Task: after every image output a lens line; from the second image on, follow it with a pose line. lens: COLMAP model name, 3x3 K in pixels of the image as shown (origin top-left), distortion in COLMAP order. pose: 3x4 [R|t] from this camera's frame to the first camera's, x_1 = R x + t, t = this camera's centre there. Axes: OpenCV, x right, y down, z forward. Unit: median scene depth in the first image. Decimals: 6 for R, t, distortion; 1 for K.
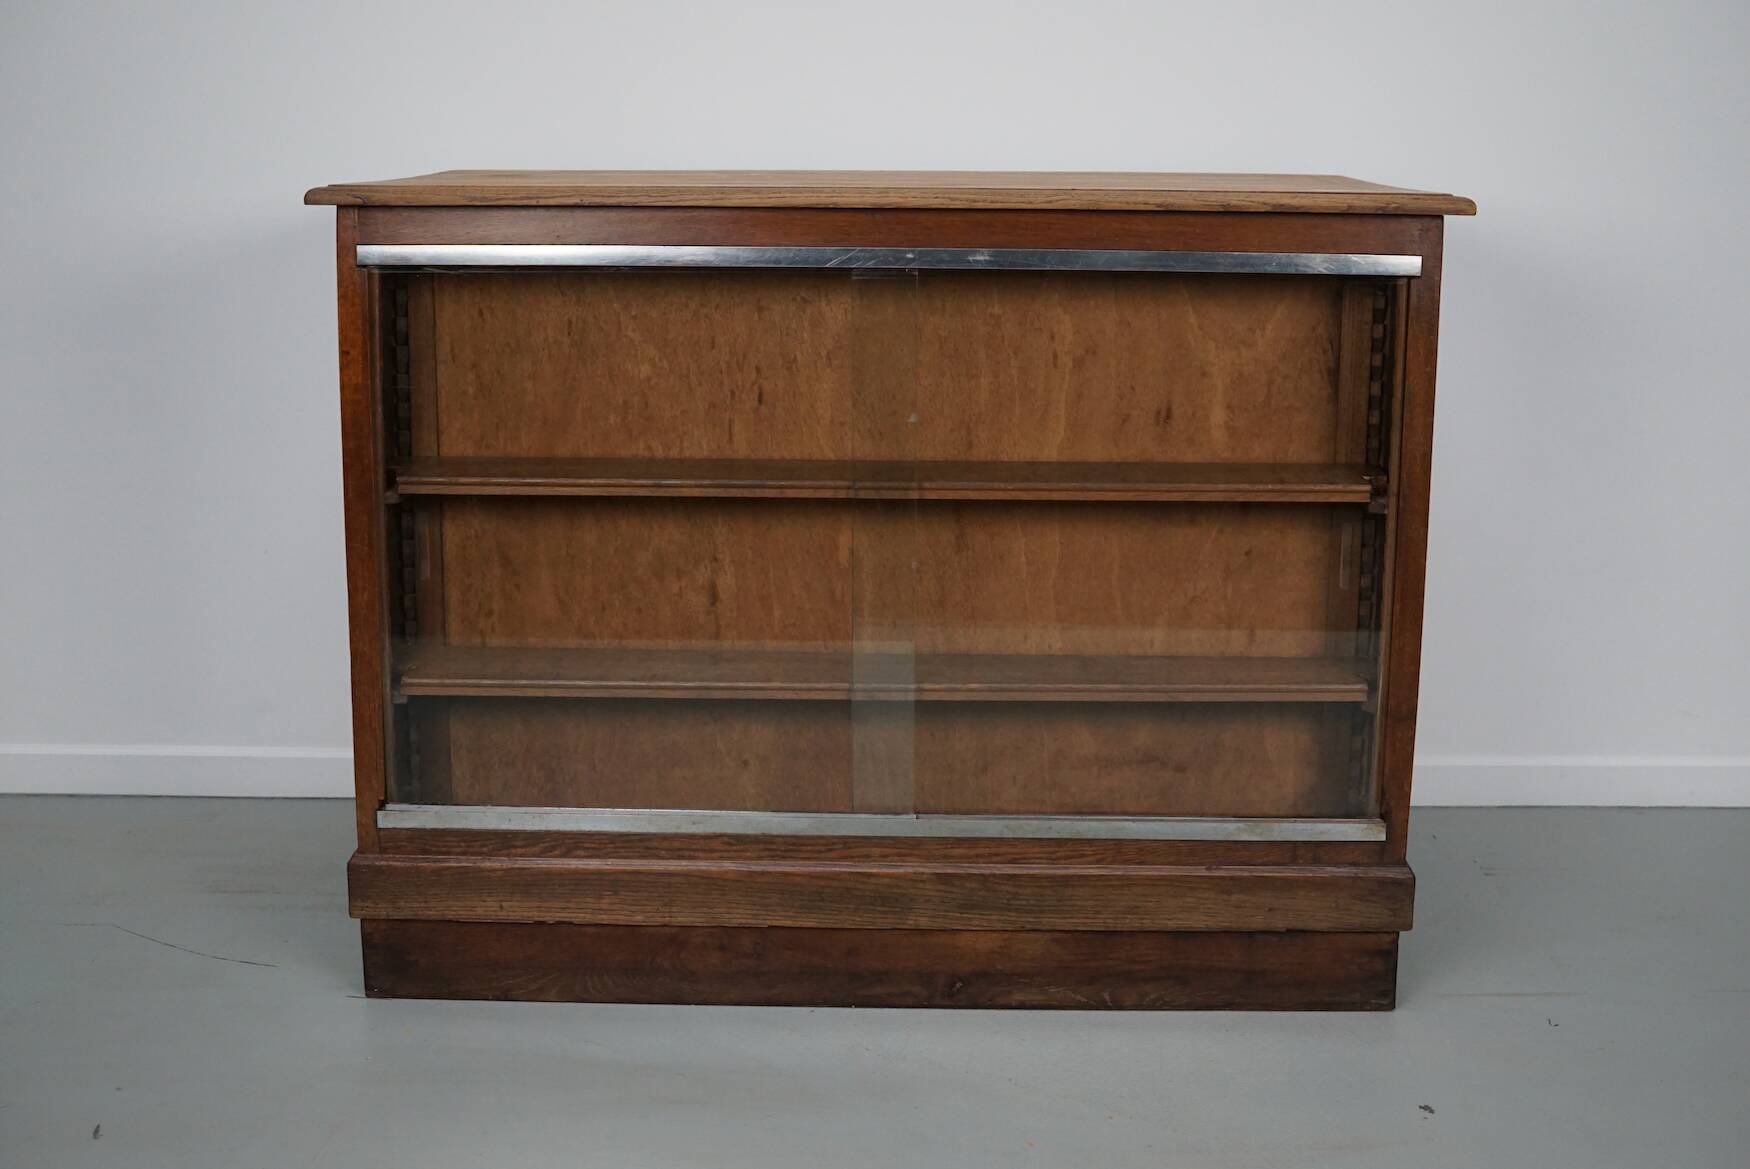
lens RADIAL K [[2250.8, 0, 875.0], [0, 2250.8, 584.5], [0, 0, 1]] dist [-0.138436, 0.277951]
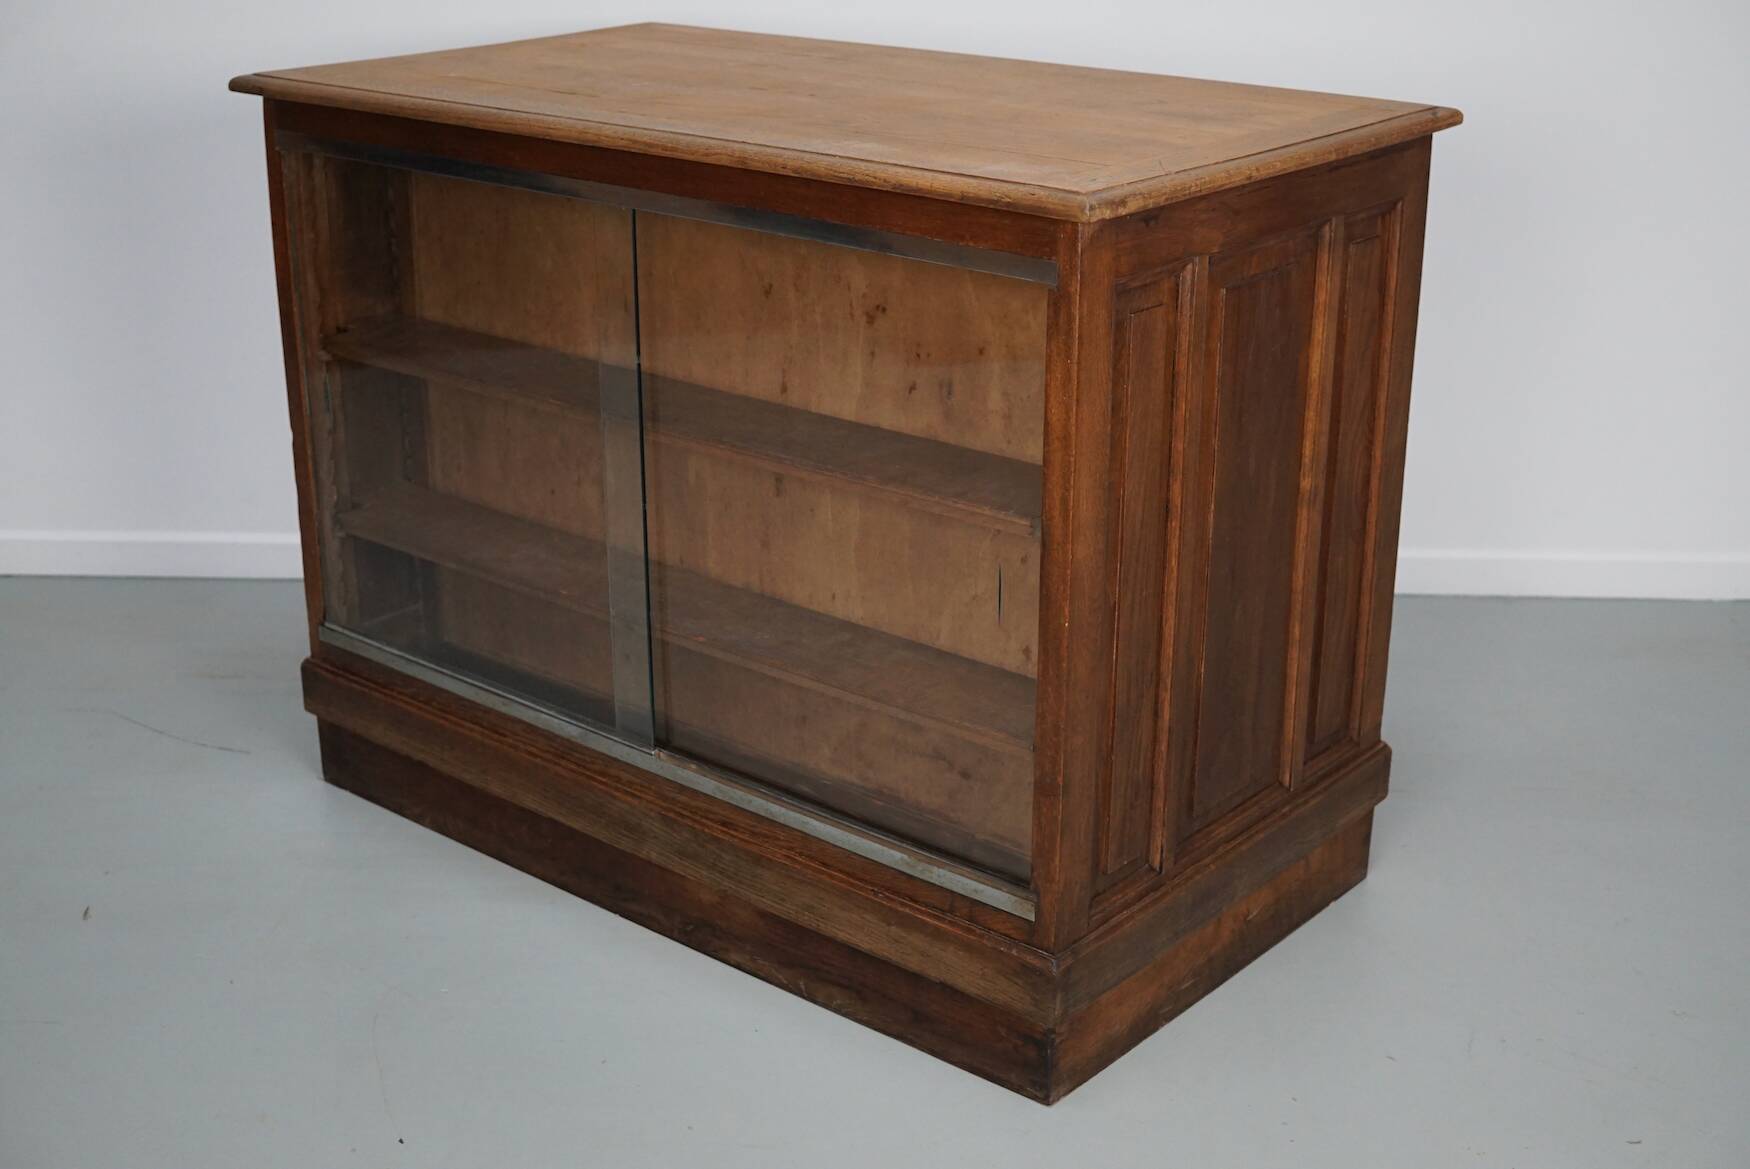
lens RADIAL K [[2250.8, 0, 875.0], [0, 2250.8, 584.5], [0, 0, 1]] dist [-0.138436, 0.277951]
pose [[0.778408, 0.215062, -0.589770, 0.652205], [-0.125582, 0.973843, 0.189367, -0.166656], [0.615069, -0.073341, 0.785055, 0.281184]]
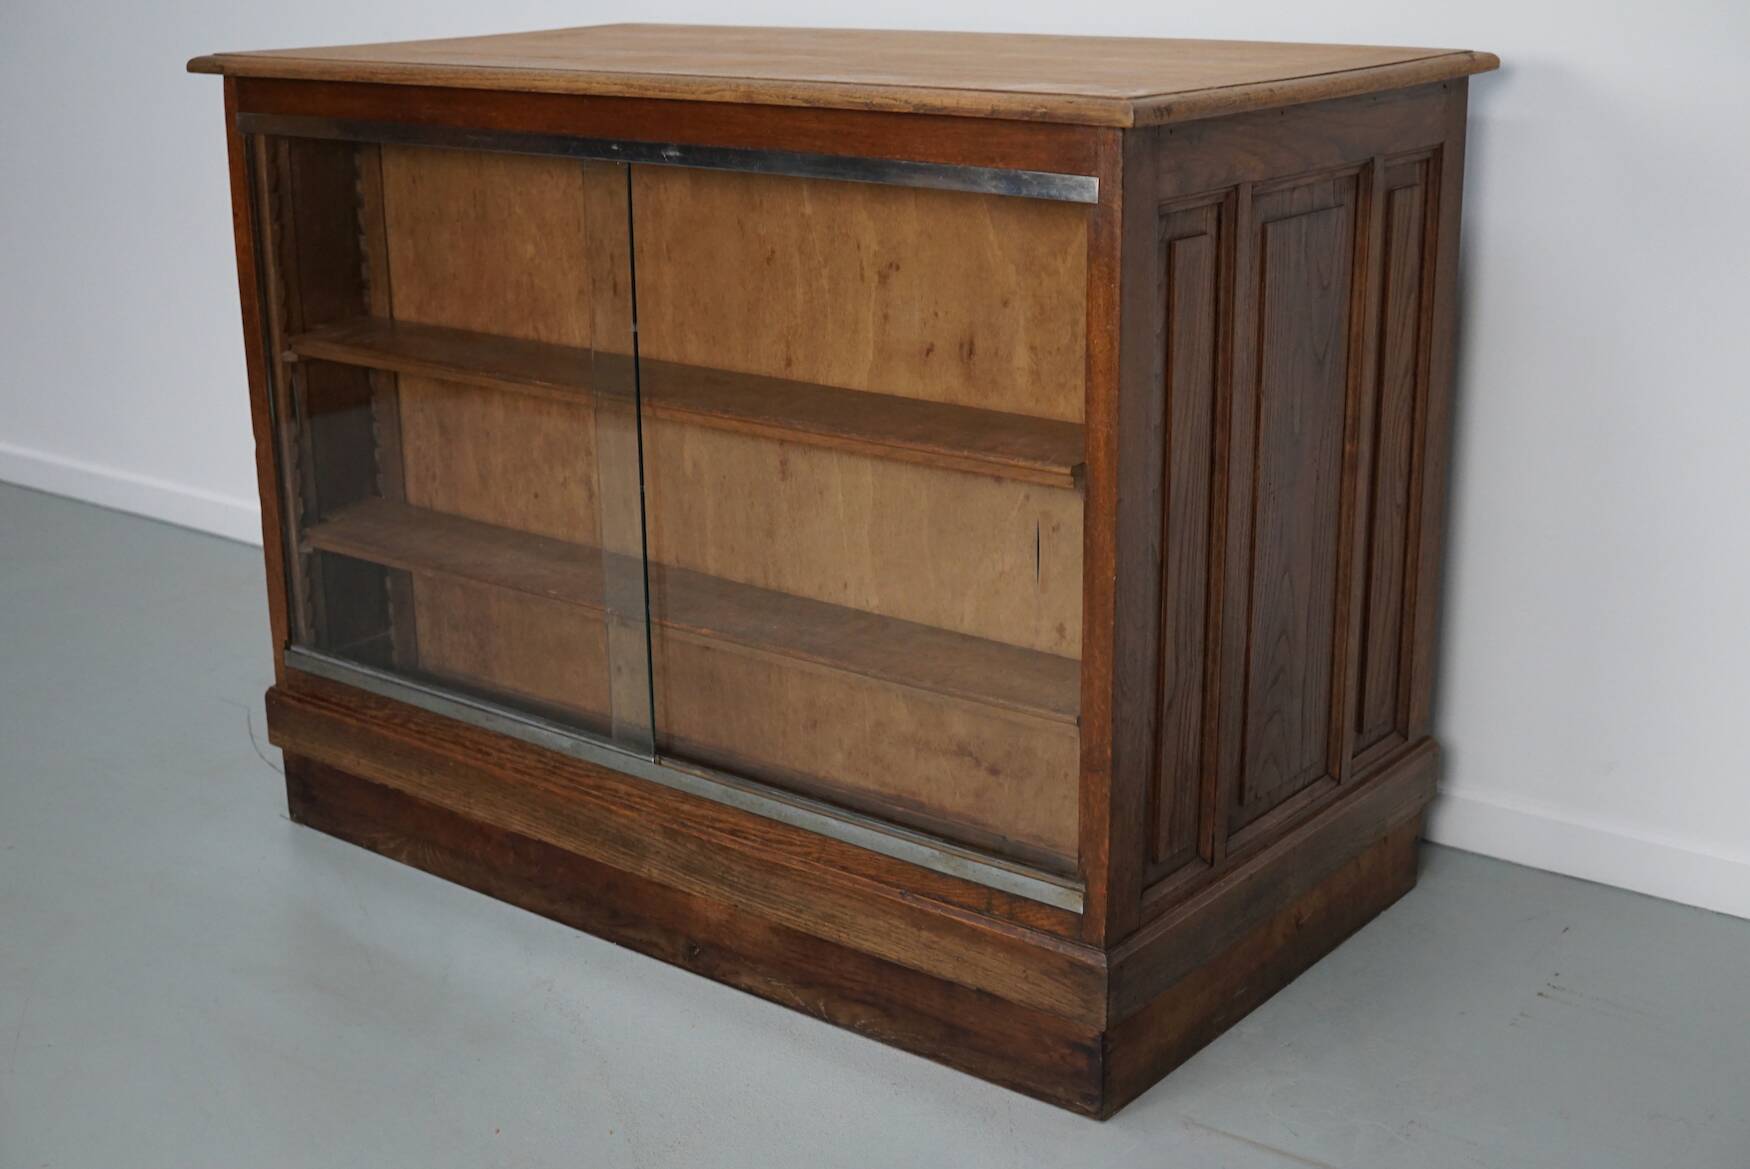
lens RADIAL K [[2250.8, 0, 875.0], [0, 2250.8, 584.5], [0, 0, 1]] dist [-0.138436, 0.277951]
pose [[0.797517, 0.161875, -0.581174, 0.601043], [-0.107770, 0.986062, 0.126761, -0.091914], [0.593593, -0.038461, 0.803846, 0.313355]]
